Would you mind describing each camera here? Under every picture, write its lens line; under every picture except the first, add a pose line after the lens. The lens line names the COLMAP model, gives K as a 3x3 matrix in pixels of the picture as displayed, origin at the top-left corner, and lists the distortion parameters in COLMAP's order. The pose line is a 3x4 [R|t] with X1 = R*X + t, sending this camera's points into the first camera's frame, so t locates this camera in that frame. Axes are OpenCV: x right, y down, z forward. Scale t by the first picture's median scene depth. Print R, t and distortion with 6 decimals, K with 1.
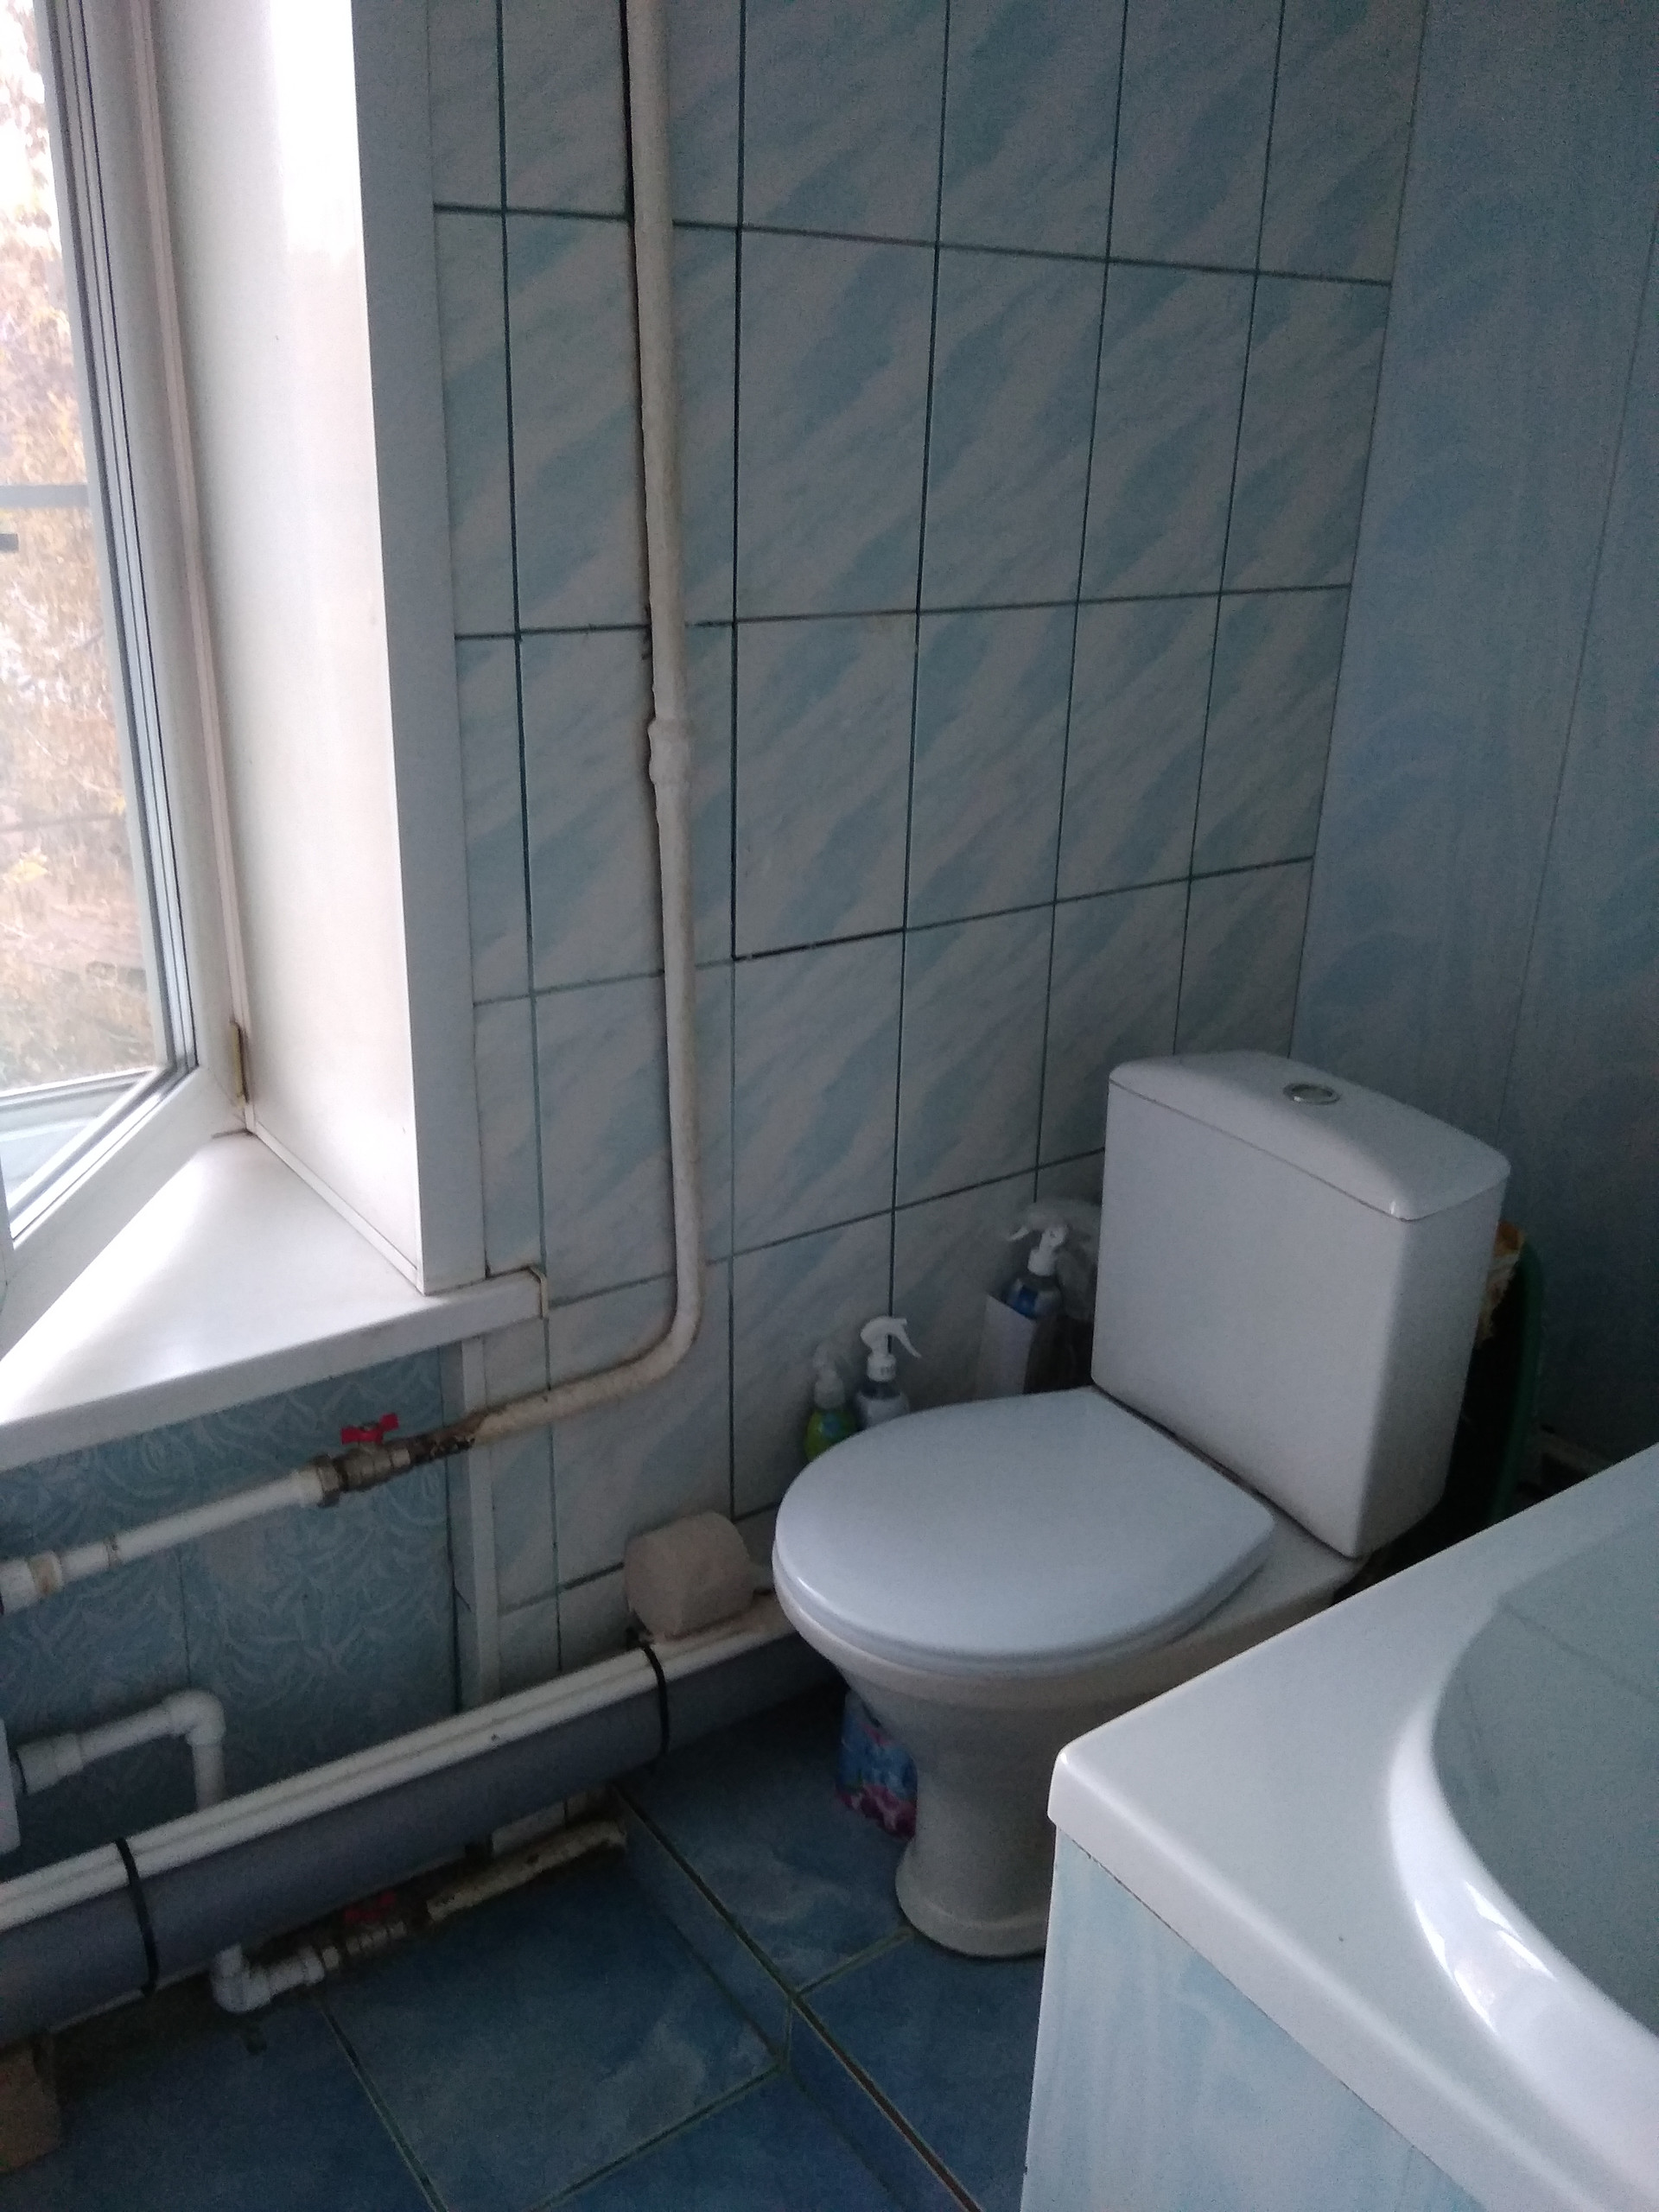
lens RADIAL K [[1817.9, 0, 811.0], [0, 1817.9, 1103.2], [0, 0, 1]] dist [0.070848, -0.116645]
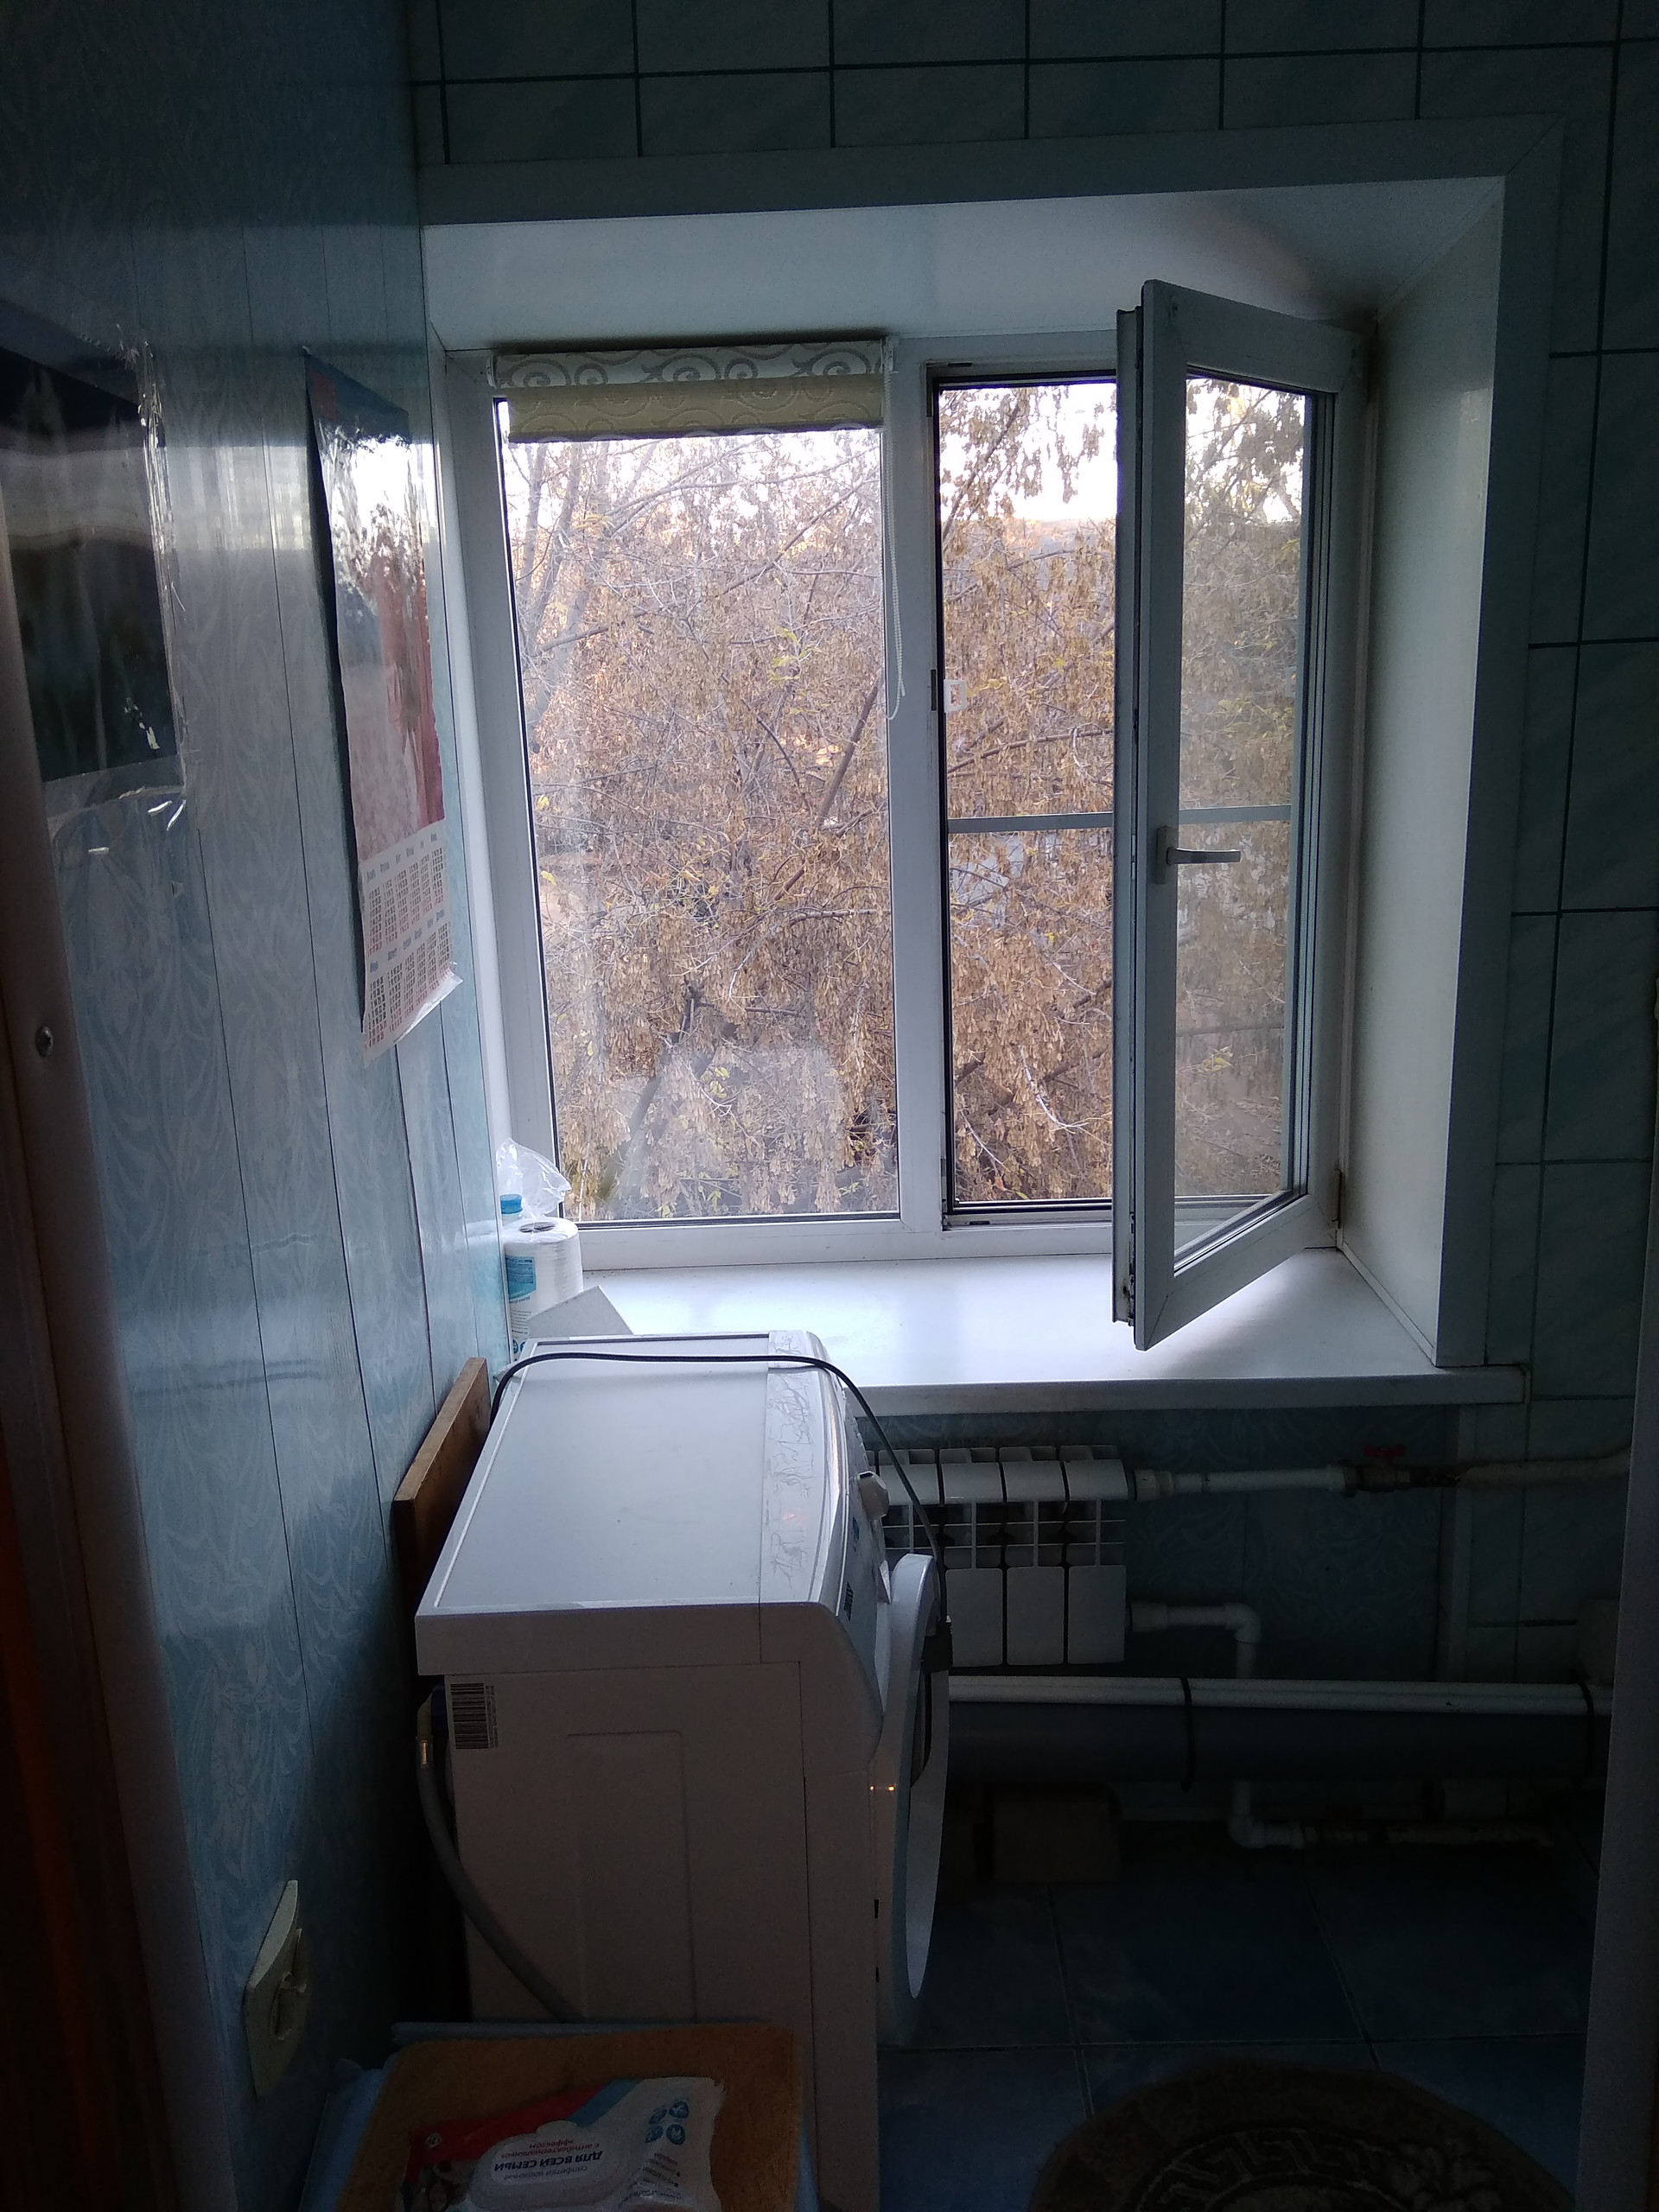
lens RADIAL K [[1817.9, 0, 827.9], [0, 1817.9, 1099.3], [0, 0, 1]] dist [0.070848, -0.116645]
pose [[0.817315, 0.093897, -0.568489, 0.184187], [-0.158217, 0.985280, -0.064730, 0.066171], [0.554043, 0.142849, 0.820141, -0.437587]]
